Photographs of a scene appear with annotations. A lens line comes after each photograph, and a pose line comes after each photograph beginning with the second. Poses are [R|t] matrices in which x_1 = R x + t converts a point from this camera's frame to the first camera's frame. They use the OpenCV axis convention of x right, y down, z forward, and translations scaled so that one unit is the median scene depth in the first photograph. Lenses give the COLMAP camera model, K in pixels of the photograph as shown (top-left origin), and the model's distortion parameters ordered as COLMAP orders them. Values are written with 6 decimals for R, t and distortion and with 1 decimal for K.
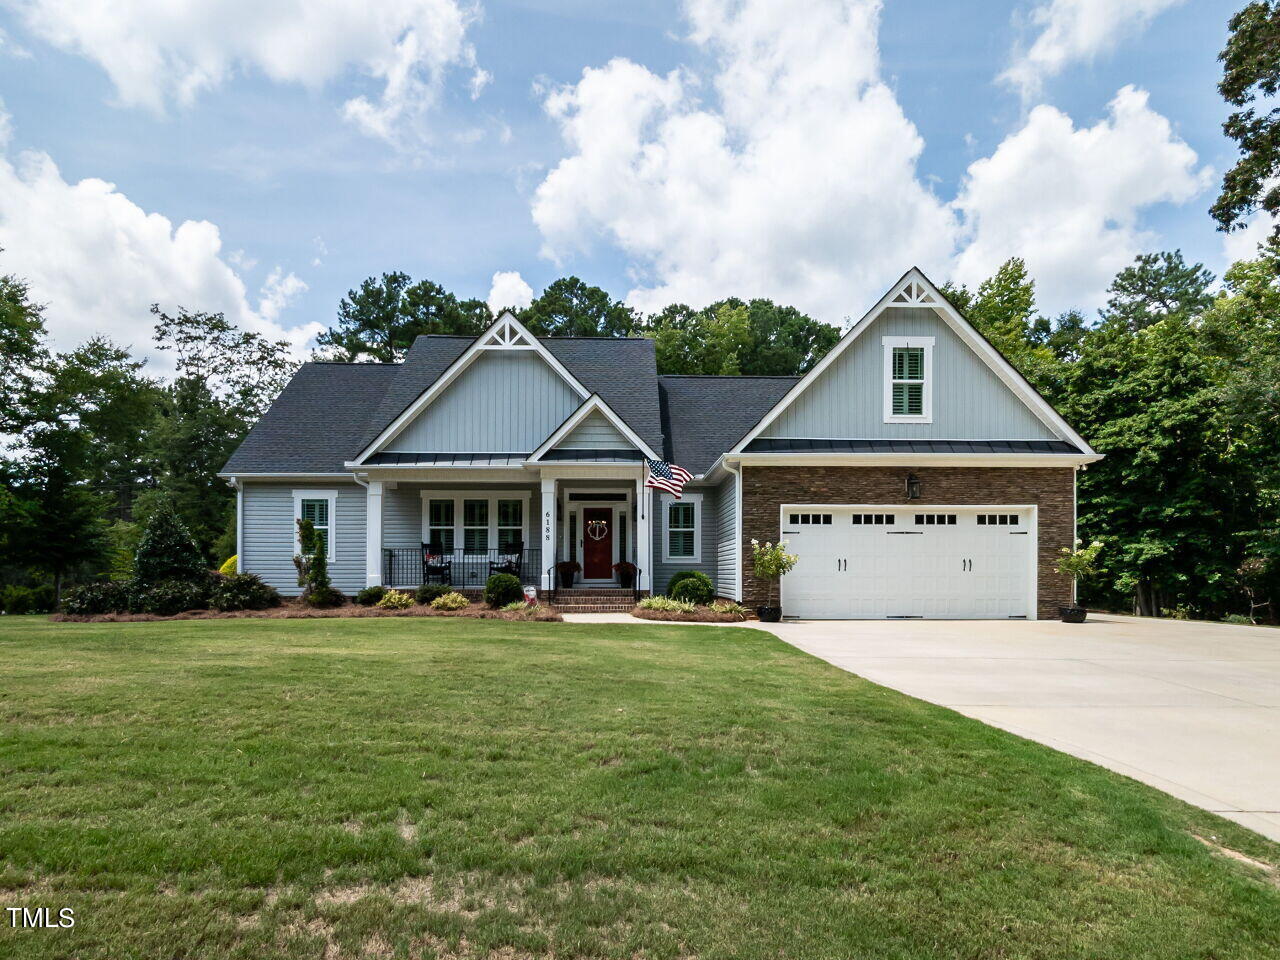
lens RADIAL K [[750.9, 0, 643.4], [0, 750.9, 582.8], [0, 0, 1]] dist [-0.000578, 0.000048]
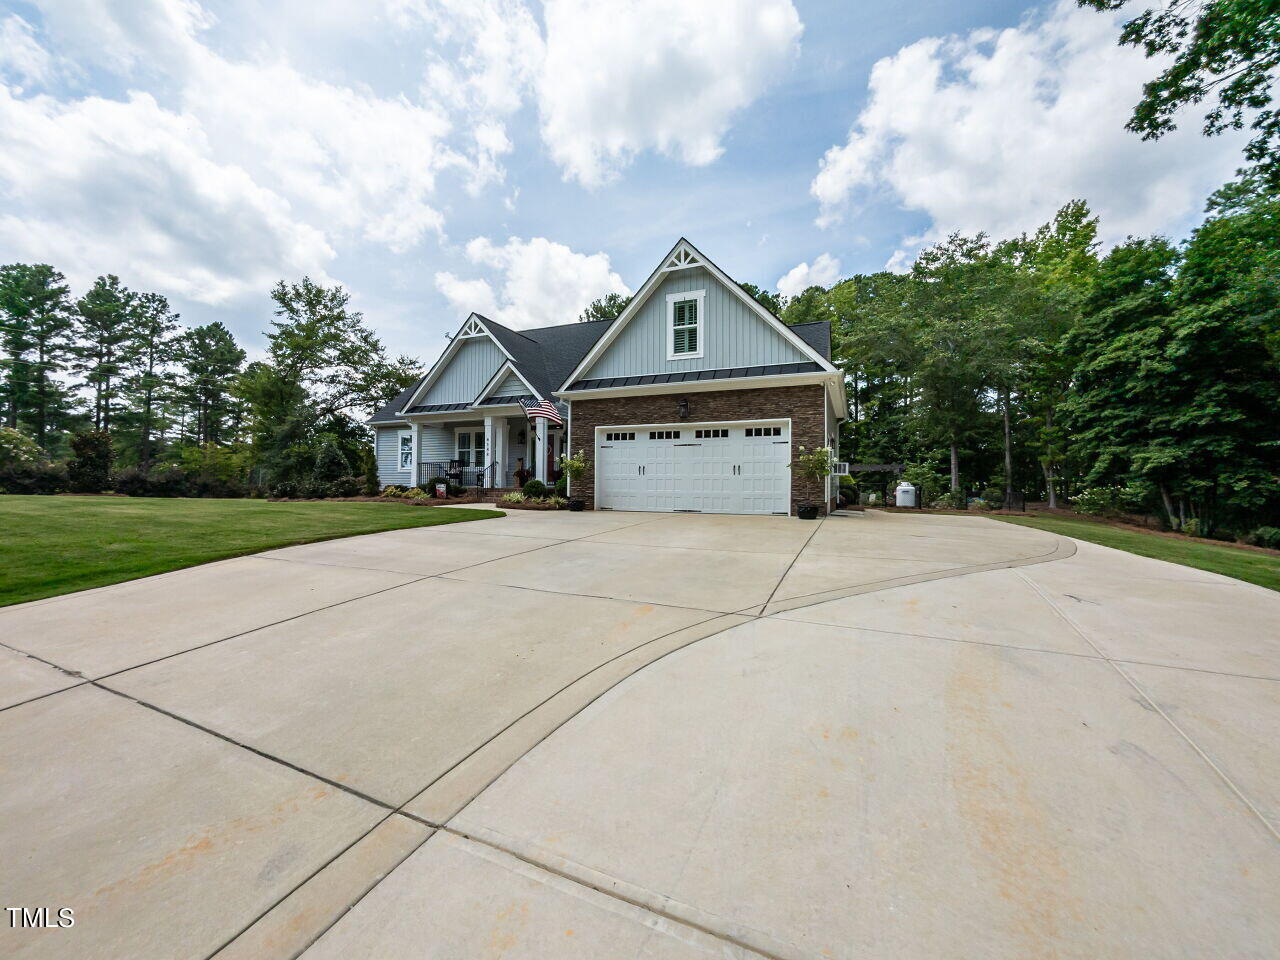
lens RADIAL K [[507.2, 0, 640.0], [0, 507.2, 480.0], [0, 0, 1]] dist [-0.000370, 0.000054]
pose [[0.914054, 0.001240, -0.405591, 0.621663], [-0.010246, 0.999747, -0.020034, 0.011169], [0.405464, 0.022468, 0.913835, 0.180349]]
